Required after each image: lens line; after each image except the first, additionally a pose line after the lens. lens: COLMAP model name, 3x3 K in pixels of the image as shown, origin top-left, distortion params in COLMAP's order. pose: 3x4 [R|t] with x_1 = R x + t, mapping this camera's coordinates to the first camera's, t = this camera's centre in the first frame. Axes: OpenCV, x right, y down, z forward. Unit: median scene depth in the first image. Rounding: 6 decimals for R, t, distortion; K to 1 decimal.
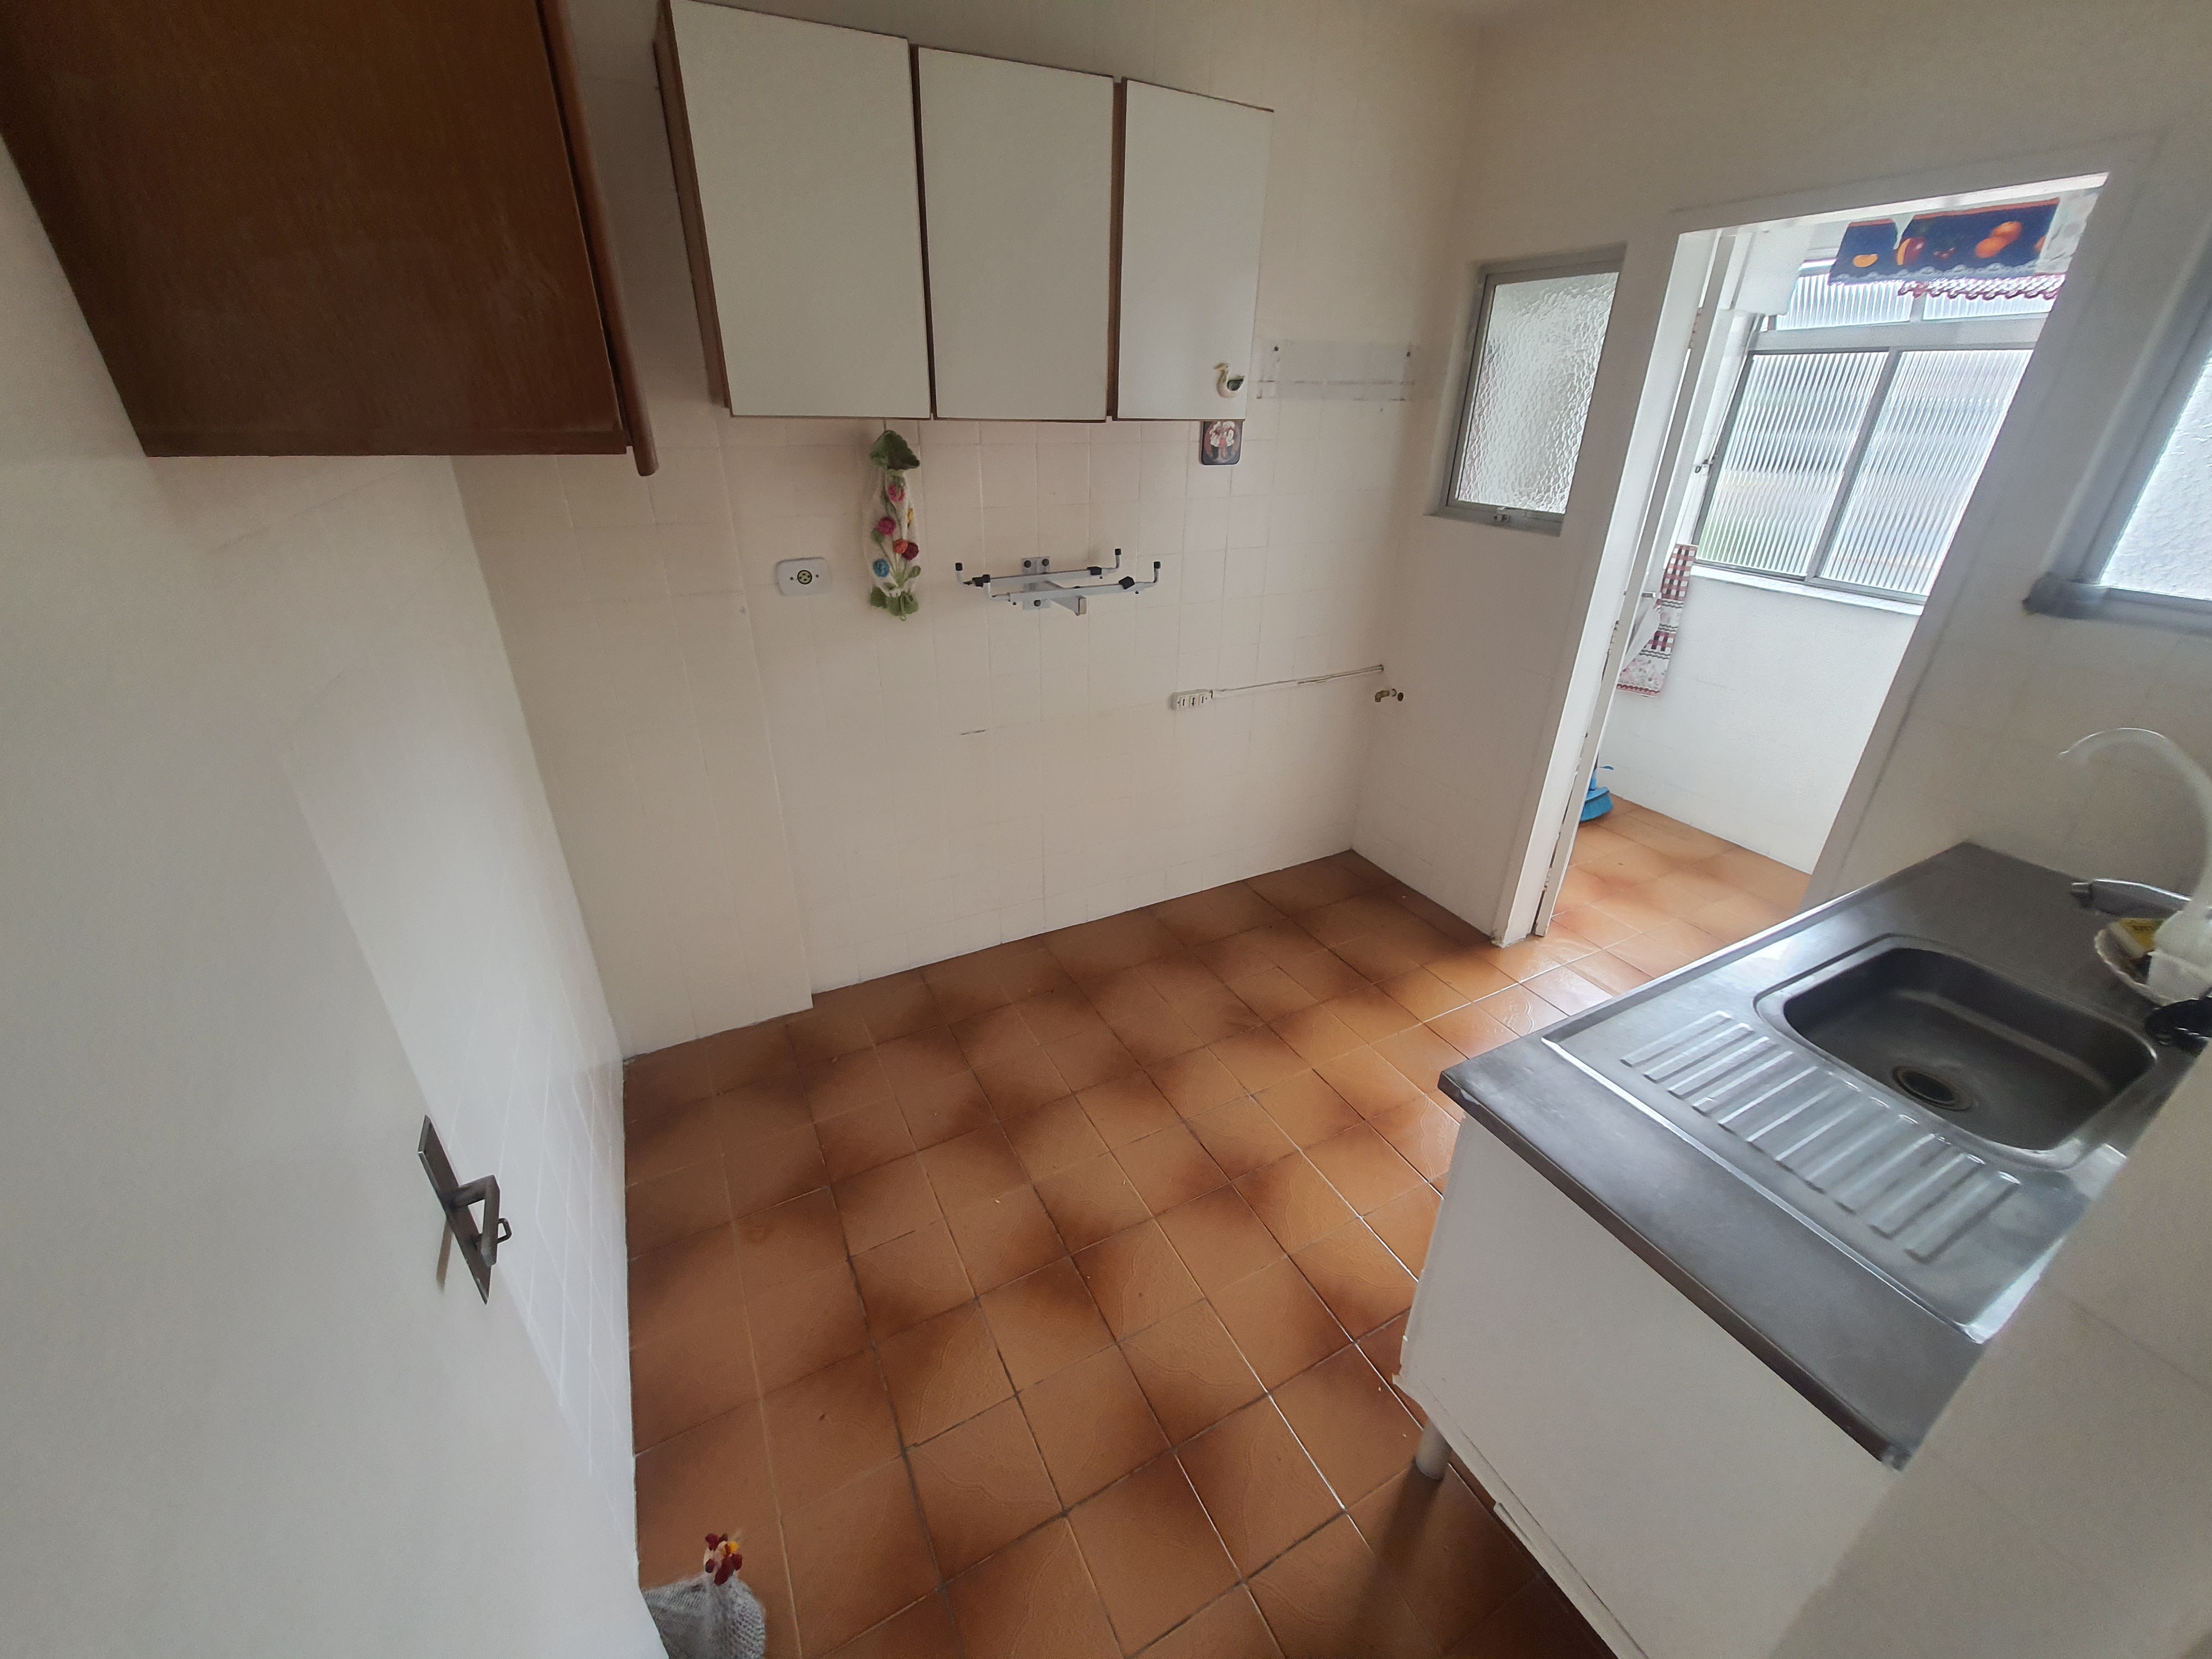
lens RADIAL K [[864.8, 0, 1100.9], [0, 864.8, 802.0], [0, 0, 1]] dist [0.000639, 0.000229]
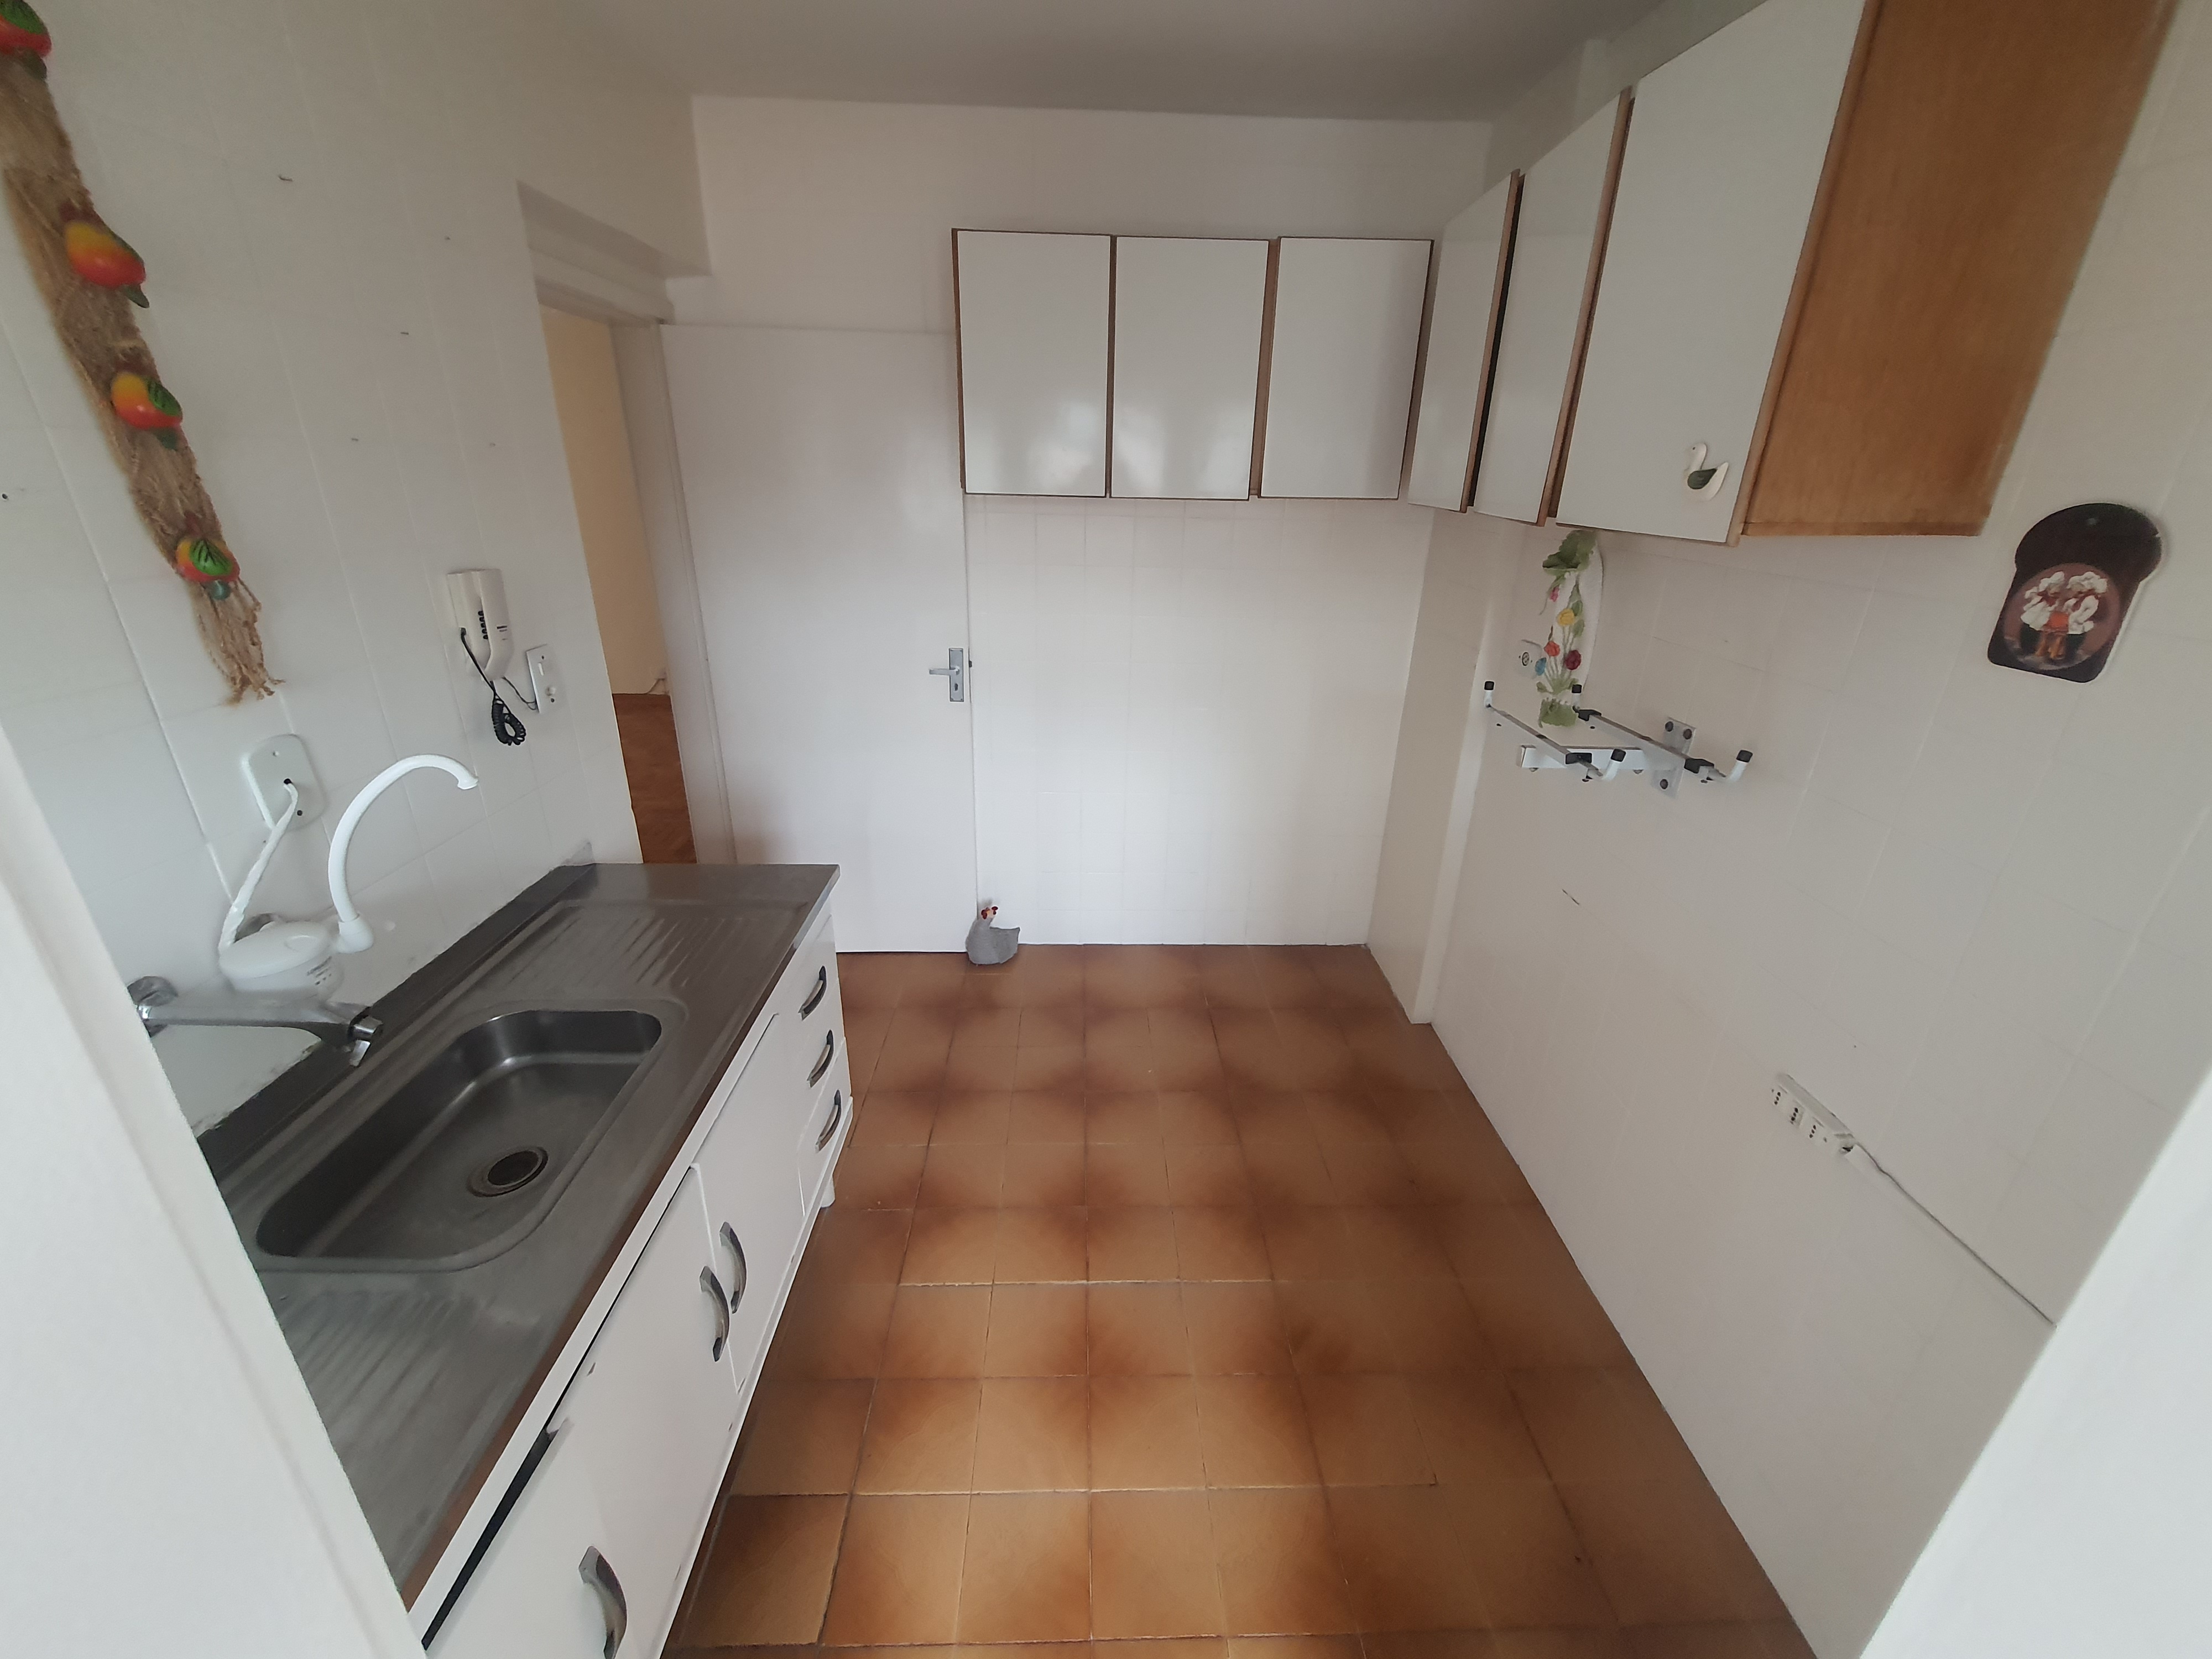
lens RADIAL K [[864.8, 0, 1100.9], [0, 864.8, 802.0], [0, 0, 1]] dist [0.000639, 0.000229]
pose [[-0.444841, 0.305942, -0.841734, 0.709434], [-0.406563, 0.768444, 0.494166, -0.372698], [0.798012, 0.562043, -0.217451, 0.785054]]
